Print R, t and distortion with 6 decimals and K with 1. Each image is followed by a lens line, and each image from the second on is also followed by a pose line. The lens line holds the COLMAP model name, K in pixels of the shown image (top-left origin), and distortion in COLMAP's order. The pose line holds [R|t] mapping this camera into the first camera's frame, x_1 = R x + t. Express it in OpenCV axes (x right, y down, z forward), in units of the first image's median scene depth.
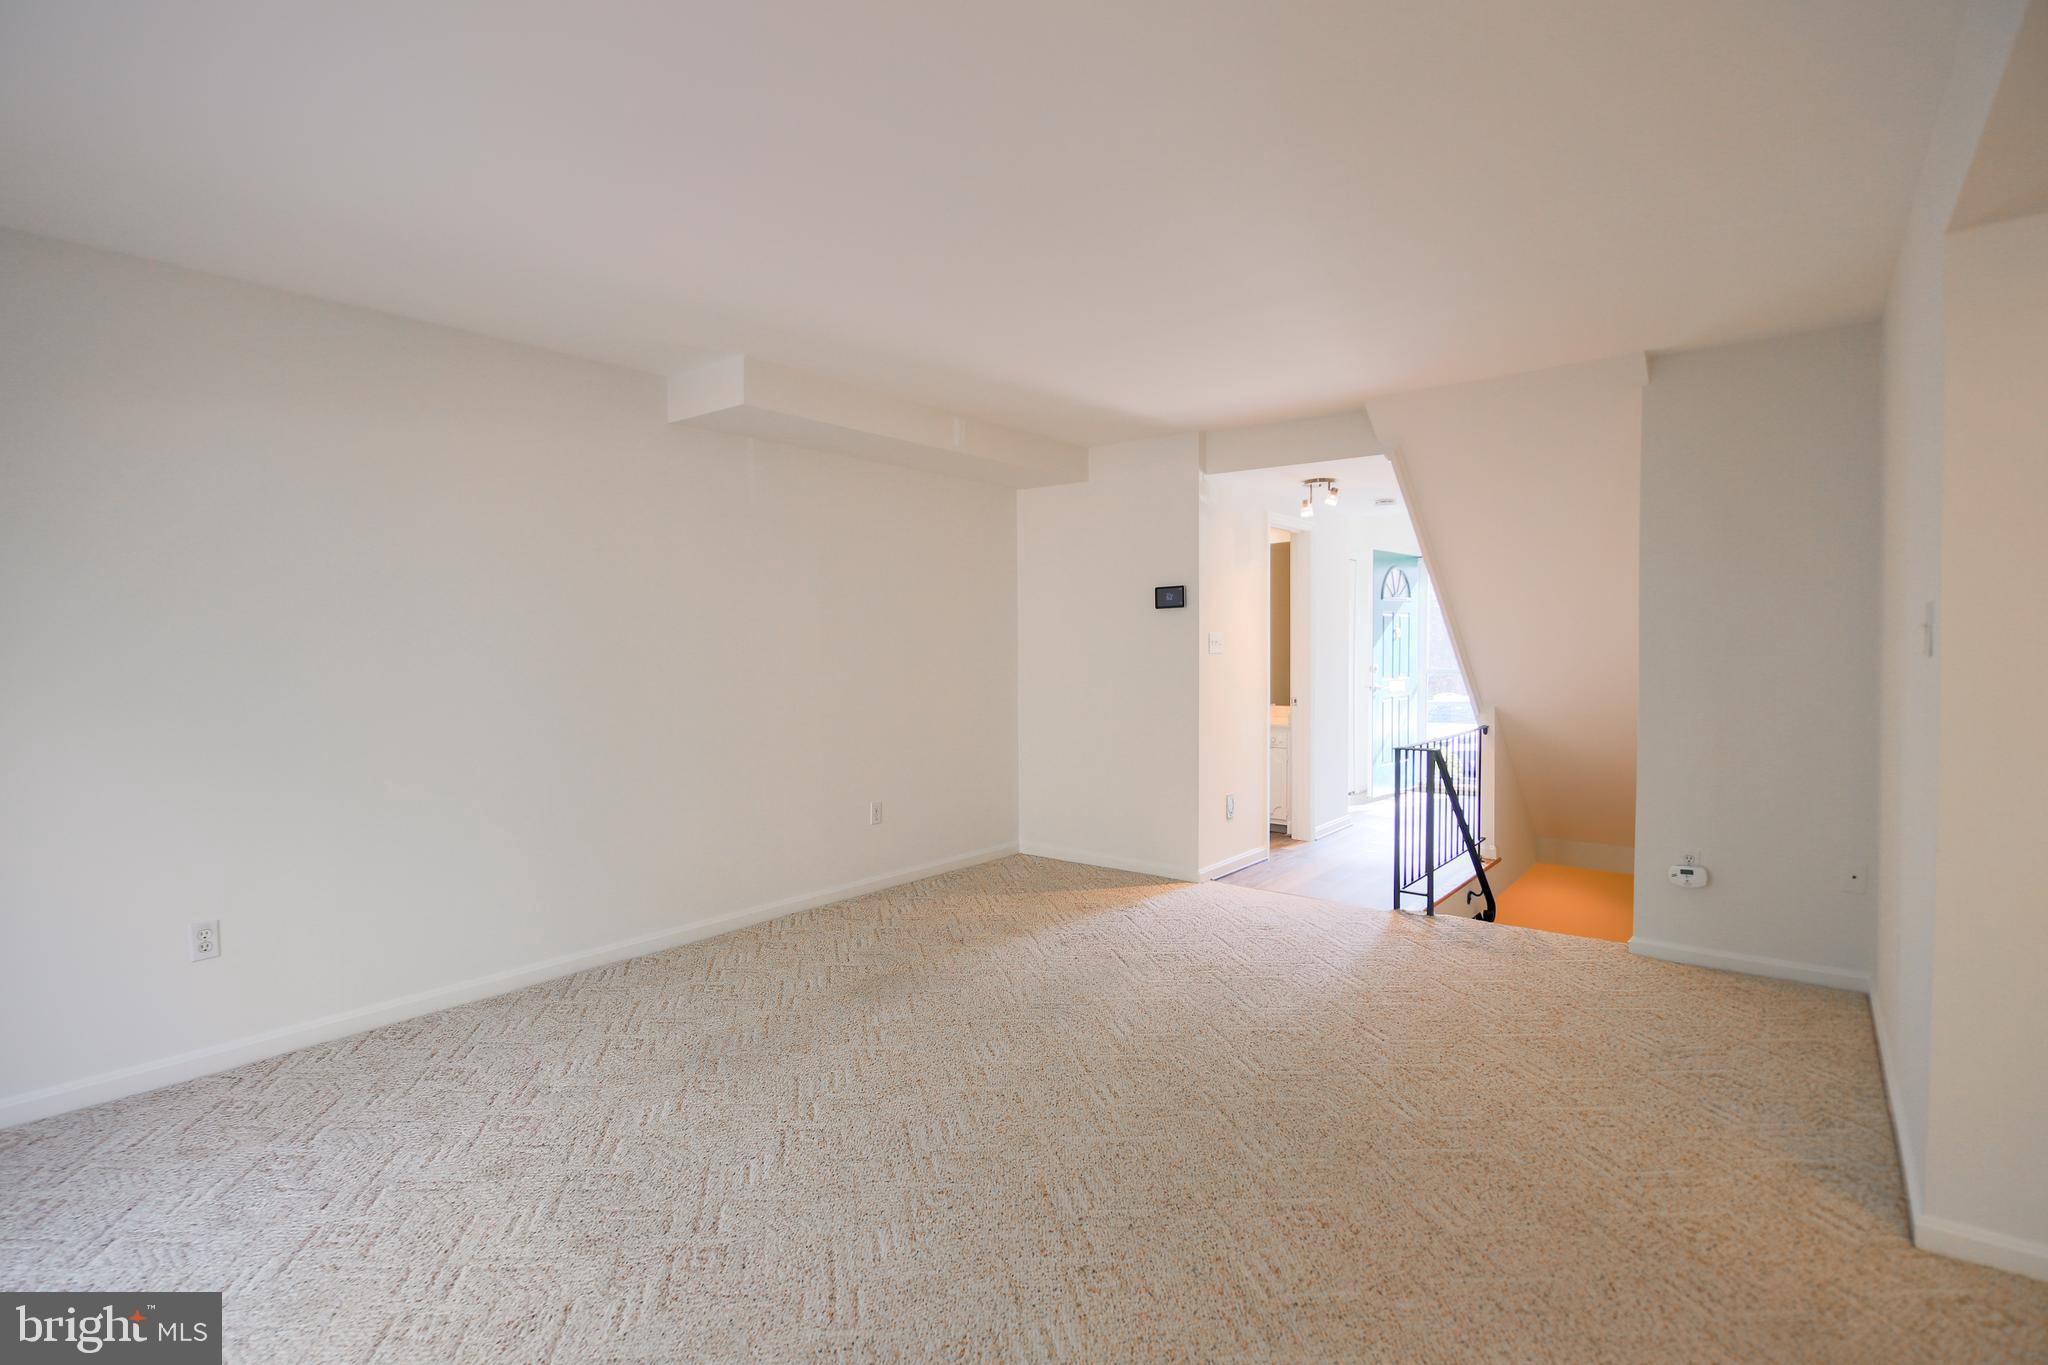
lens RADIAL K [[990.6, 0, 1025.5], [0, 990.6, 653.4], [0, 0, 1]] dist [0.019071, -0.000101]
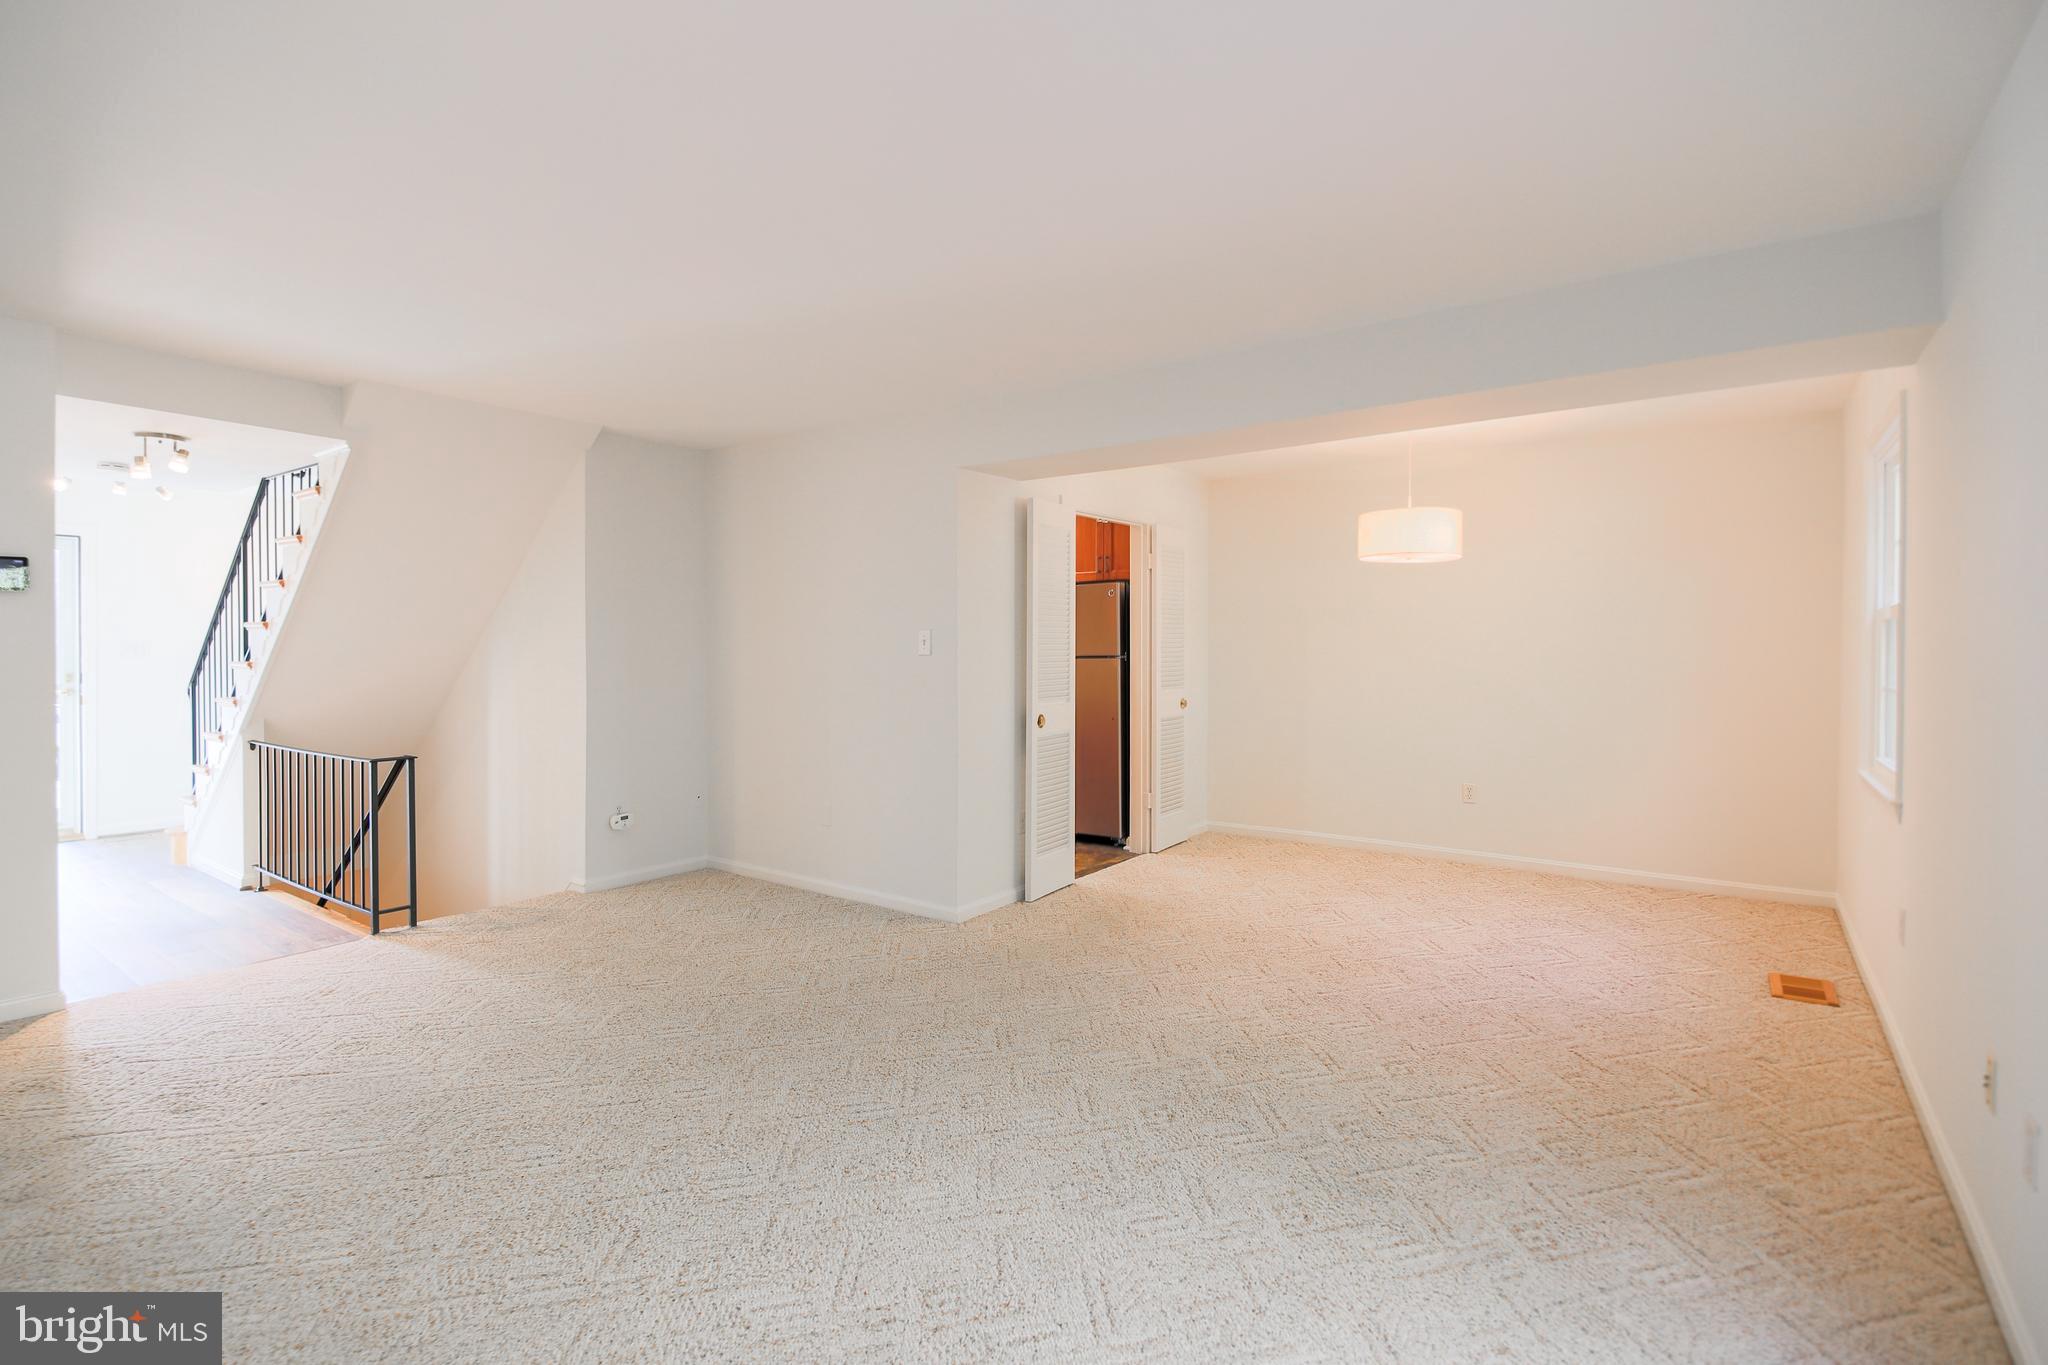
lens RADIAL K [[953.3, 0, 1025.6], [0, 953.3, 682.9], [0, 0, 1]] dist [0.000017, -0.008633]
pose [[-0.072118, -0.029207, 0.996968, -0.474118], [0.004086, 0.999554, 0.029579, -0.002271], [-0.997388, 0.006207, -0.071966, 0.384011]]
